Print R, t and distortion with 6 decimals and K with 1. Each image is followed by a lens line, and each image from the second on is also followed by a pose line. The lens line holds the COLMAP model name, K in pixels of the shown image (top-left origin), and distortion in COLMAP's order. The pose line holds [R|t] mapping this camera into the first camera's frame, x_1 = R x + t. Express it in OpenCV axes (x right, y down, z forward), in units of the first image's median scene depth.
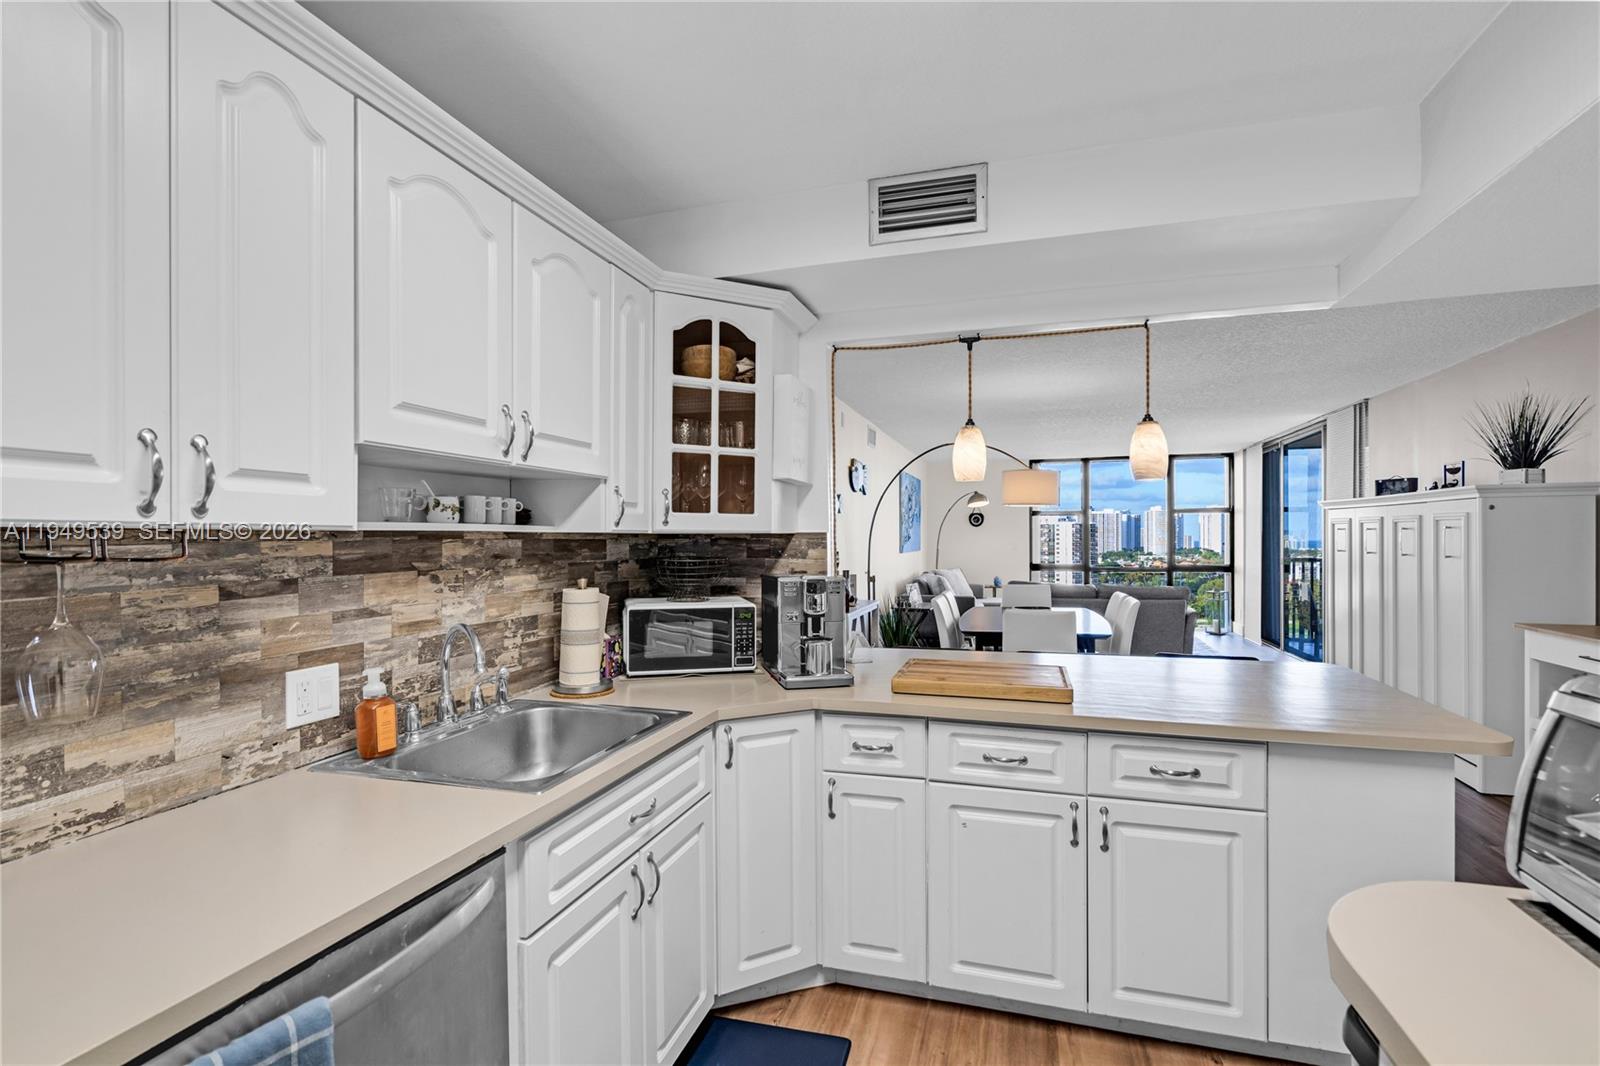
lens RADIAL K [[738.4, 0, 789.9], [0, 738.4, 542.6], [0, 0, 1]] dist [-0.008039, 0.003521]
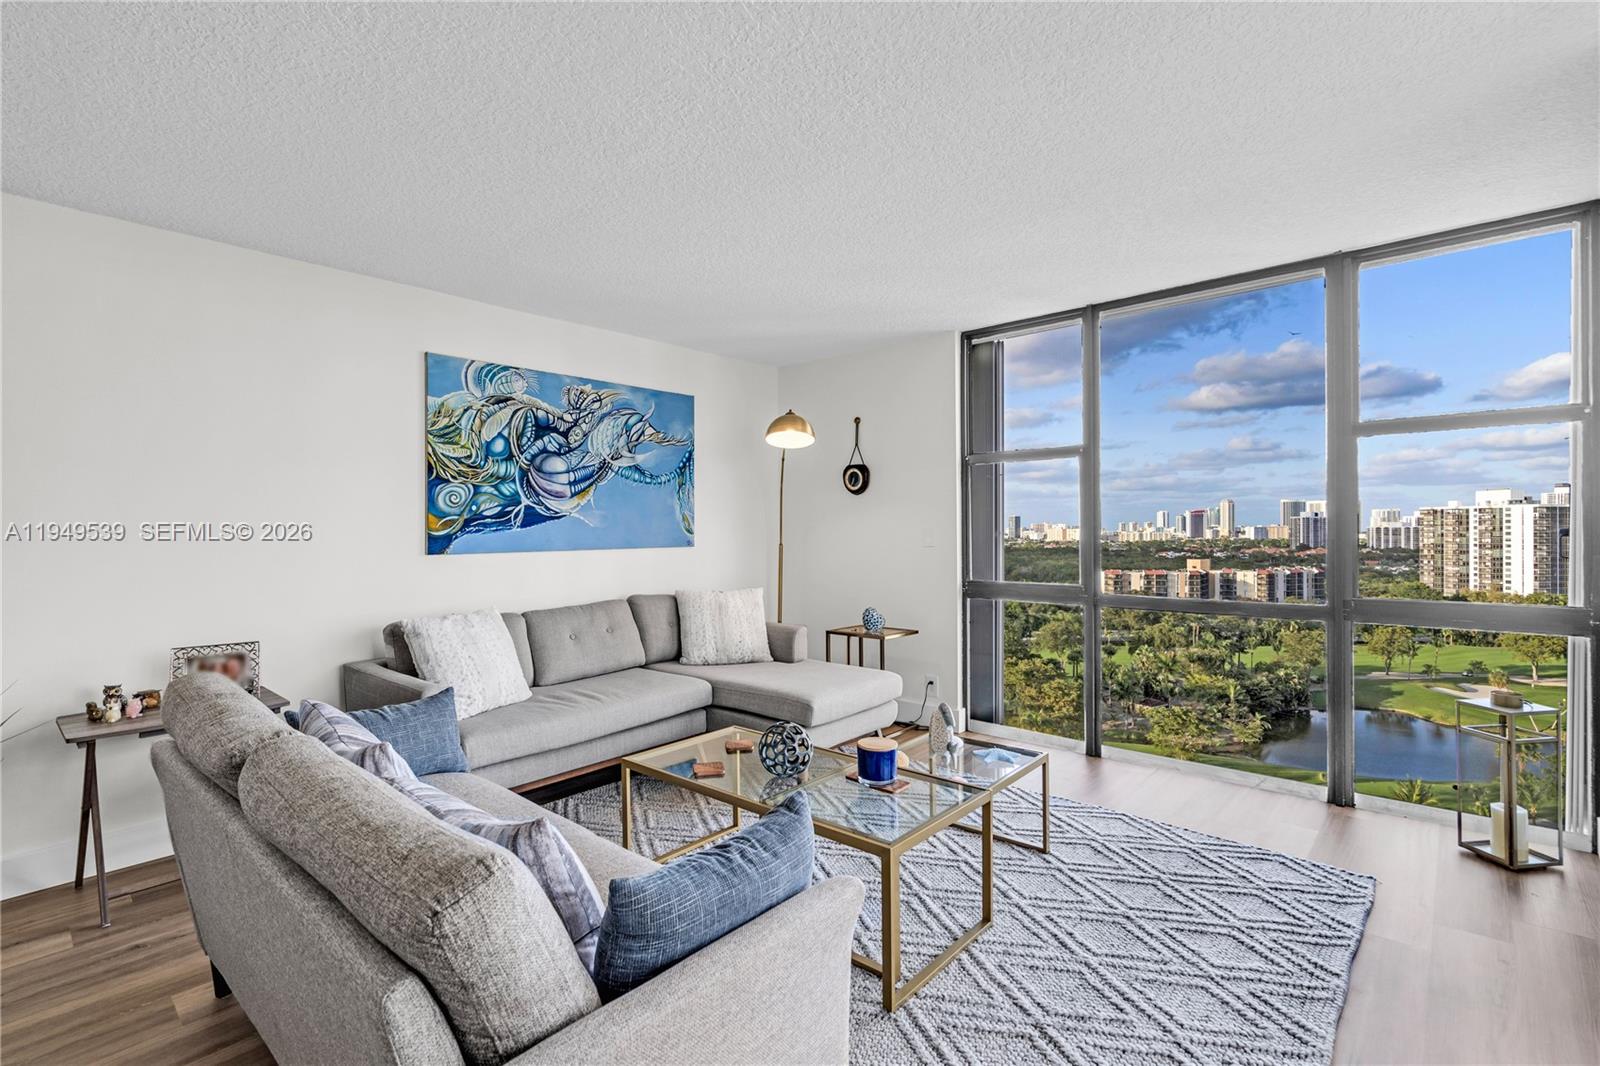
lens RADIAL K [[738.4, 0, 796.2], [0, 738.4, 533.9], [0, 0, 1]] dist [-0.008039, 0.003521]
pose [[0.910936, 0.000986, -0.412546, 2.048738], [0.000175, 0.999996, 0.002776, 0.006488], [0.412547, -0.002602, 0.910933, 2.879254]]
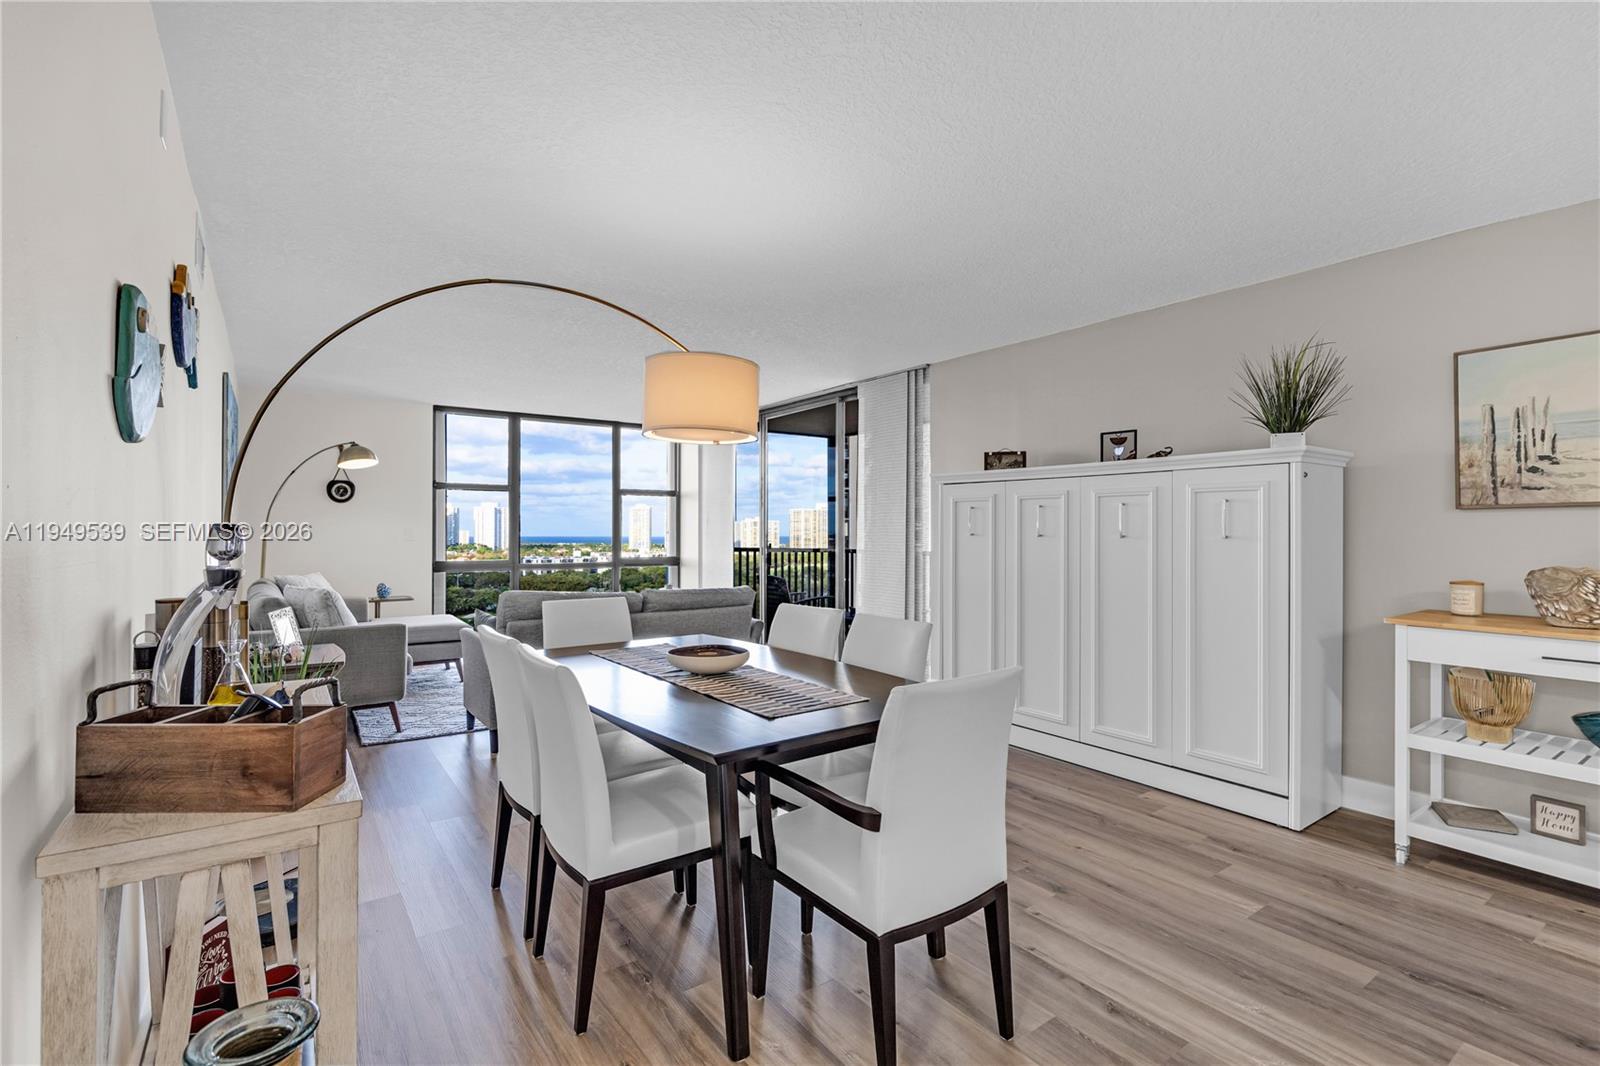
lens RADIAL K [[738.4, 0, 804.8], [0, 738.4, 529.7], [0, 0, 1]] dist [-0.008039, 0.003521]
pose [[0.589870, 0.008475, 0.807454, -0.058458], [0.001379, 0.999933, -0.011502, 0.040217], [-0.807497, 0.007898, 0.589819, 1.681892]]
